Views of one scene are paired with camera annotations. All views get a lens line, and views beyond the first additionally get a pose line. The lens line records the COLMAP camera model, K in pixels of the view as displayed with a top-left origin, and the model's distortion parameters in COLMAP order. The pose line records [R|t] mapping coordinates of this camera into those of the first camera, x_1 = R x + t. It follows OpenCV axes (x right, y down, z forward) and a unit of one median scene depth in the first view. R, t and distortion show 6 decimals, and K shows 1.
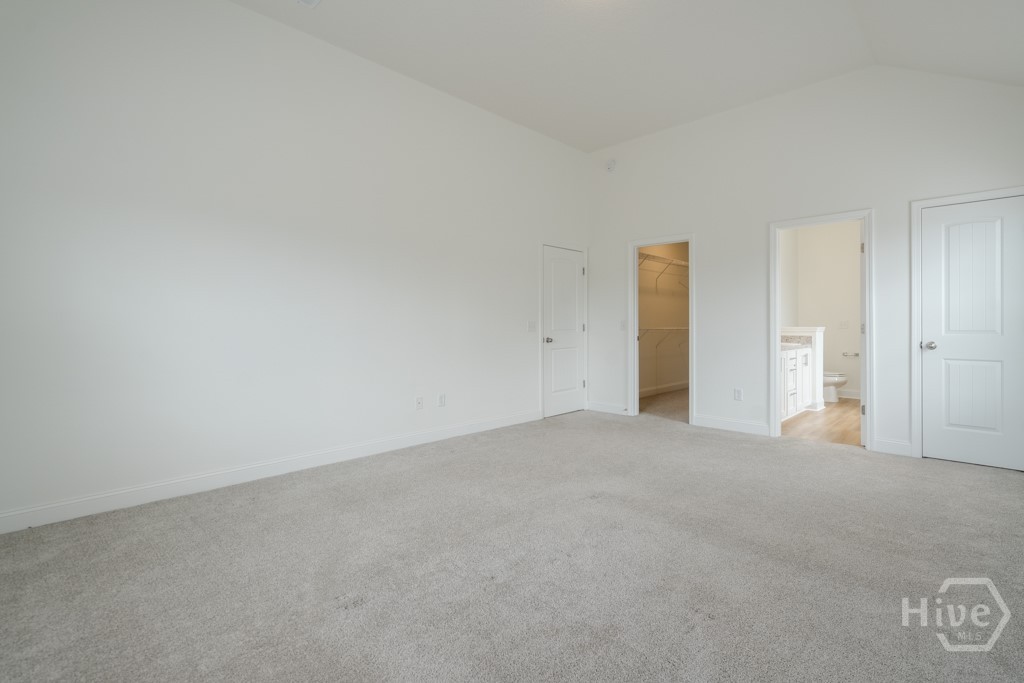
lens RADIAL K [[469.6, 0, 510.5], [0, 469.6, 333.4], [0, 0, 1]] dist [-0.000497, 0.000177]
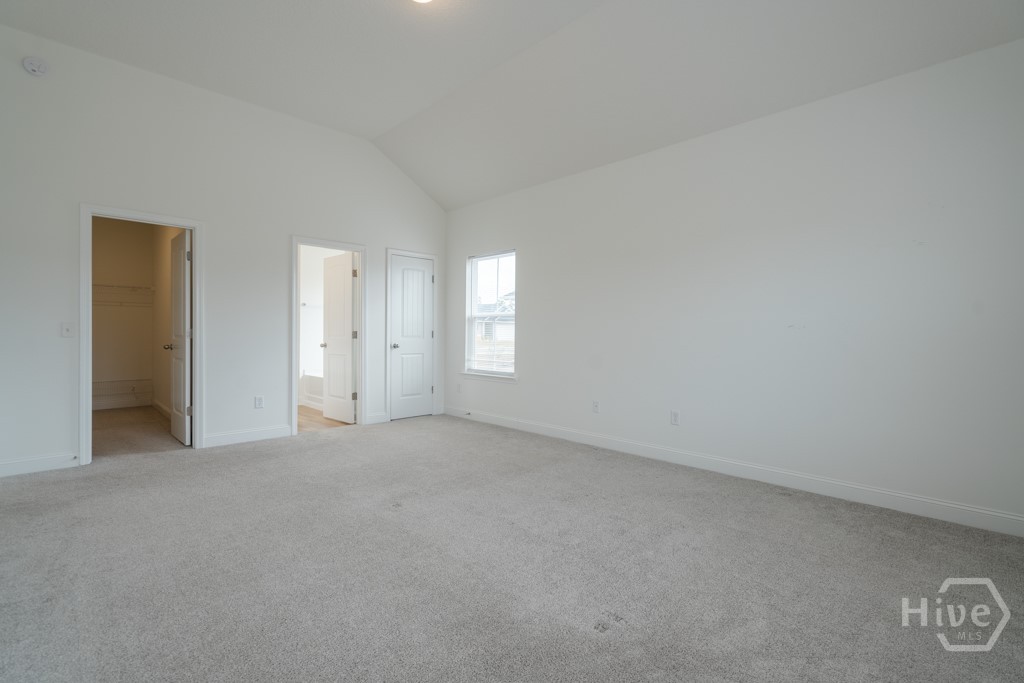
lens RADIAL K [[469.6, 0, 510.5], [0, 469.6, 333.4], [0, 0, 1]] dist [-0.000497, 0.000177]
pose [[0.022912, 0.003028, 0.999733, -0.547989], [0.009265, 0.999952, -0.003241, -0.004771], [-0.999695, 0.009337, 0.022883, 0.526852]]
